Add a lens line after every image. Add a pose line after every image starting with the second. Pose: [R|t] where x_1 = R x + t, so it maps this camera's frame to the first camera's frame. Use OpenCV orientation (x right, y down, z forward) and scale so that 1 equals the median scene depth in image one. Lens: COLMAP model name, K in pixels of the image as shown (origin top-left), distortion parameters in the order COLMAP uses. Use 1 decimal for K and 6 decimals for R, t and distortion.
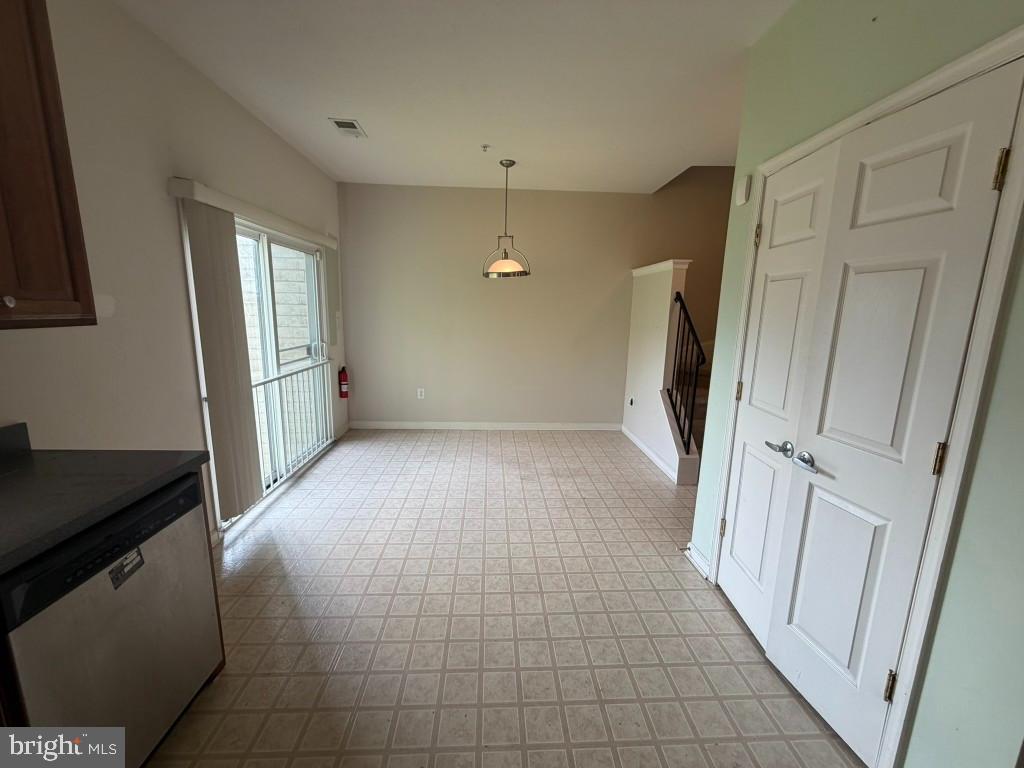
lens RADIAL K [[408.9, 0, 509.4], [0, 408.9, 383.5], [0, 0, 1]] dist [-0.000834, -0.000069]
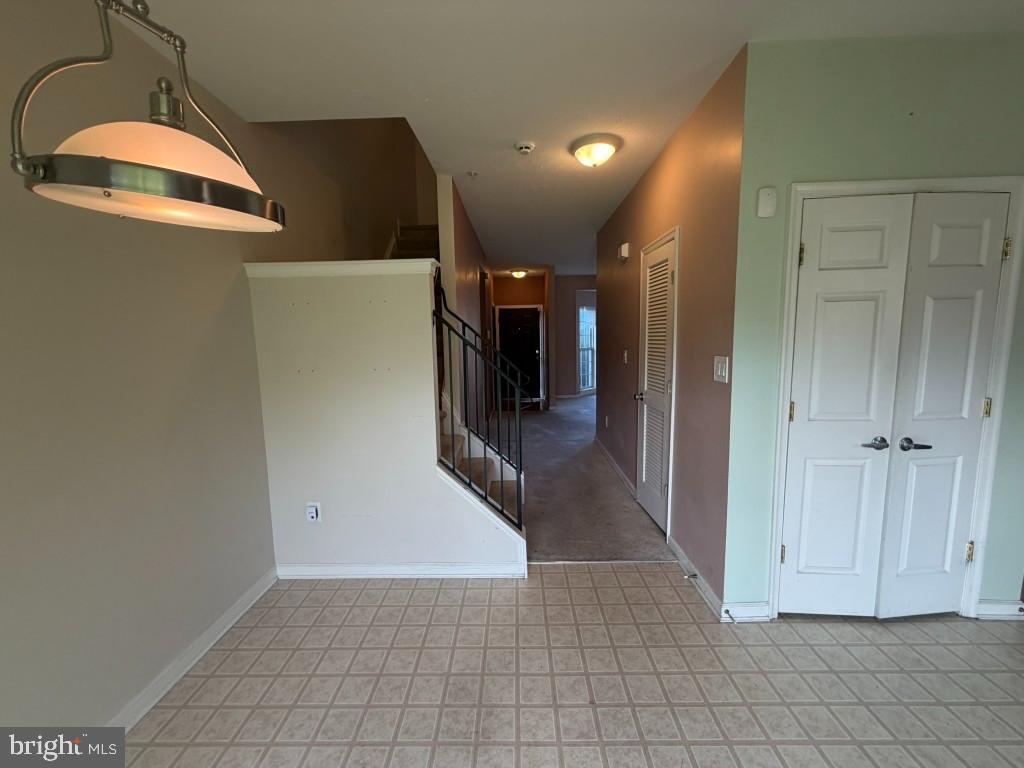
lens RADIAL K [[408.9, 0, 512.4], [0, 408.9, 383.1], [0, 0, 1]] dist [-0.000834, -0.000069]
pose [[0.061400, -0.137971, 0.988531, -0.295042], [0.204319, 0.971164, 0.122856, -0.206432], [-0.976977, 0.194432, 0.087819, 1.054443]]
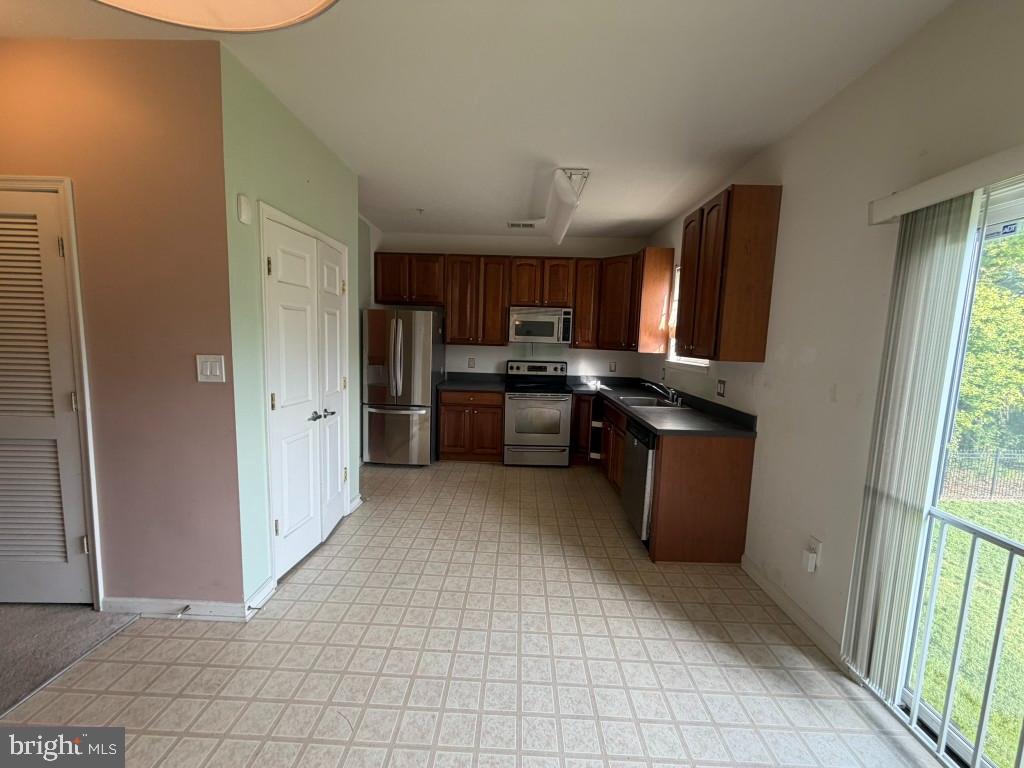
lens RADIAL K [[408.9, 0, 508.5], [0, 408.9, 385.0], [0, 0, 1]] dist [-0.000834, -0.000069]
pose [[-0.995874, -0.059042, 0.068918, -0.106524], [-0.036091, 0.954456, 0.296160, -0.257990], [-0.083265, 0.292451, -0.952649, 1.355161]]
